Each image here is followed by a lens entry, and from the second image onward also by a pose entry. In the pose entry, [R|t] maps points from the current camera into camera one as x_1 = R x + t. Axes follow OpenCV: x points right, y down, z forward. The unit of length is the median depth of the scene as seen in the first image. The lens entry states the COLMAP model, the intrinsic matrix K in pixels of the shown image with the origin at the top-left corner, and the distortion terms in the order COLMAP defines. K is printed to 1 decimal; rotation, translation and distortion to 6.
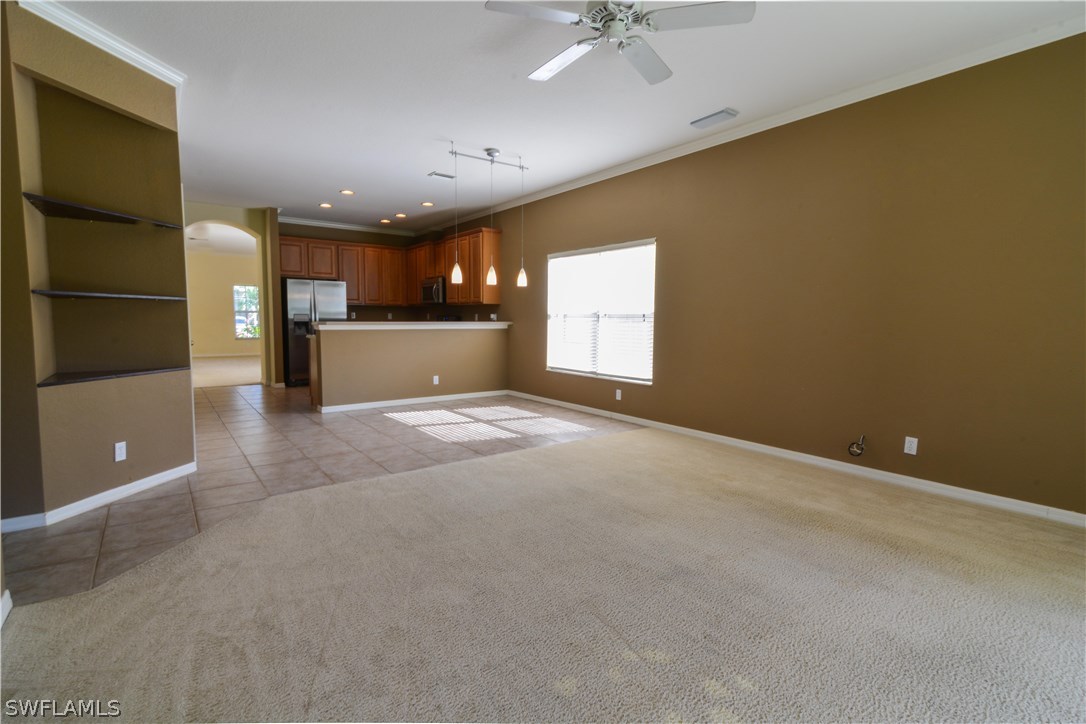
lens RADIAL K [[512.5, 0, 544.8], [0, 512.5, 358.6], [0, 0, 1]] dist [0.025279, -0.006132]
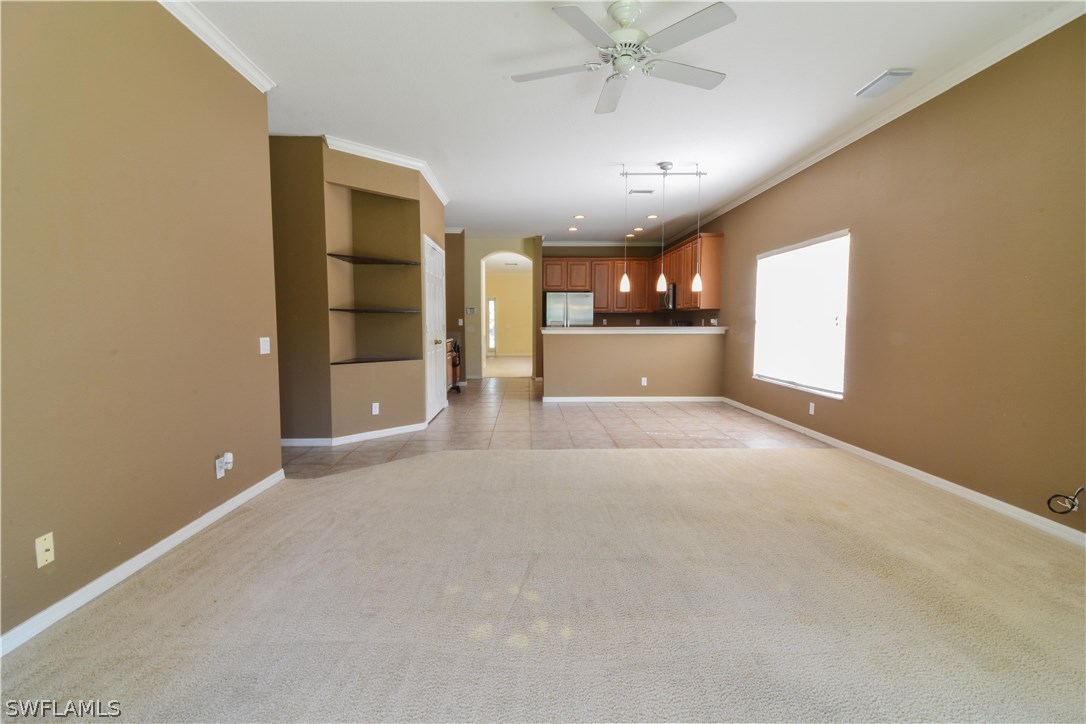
lens RADIAL K [[512.5, 0, 539.3], [0, 512.5, 358.6], [0, 0, 1]] dist [0.025279, -0.006132]
pose [[0.818279, 0.032739, -0.573888, 0.288015], [-0.039630, 0.999214, 0.000496, 0.002898], [0.573453, 0.022337, 0.818934, -0.000944]]
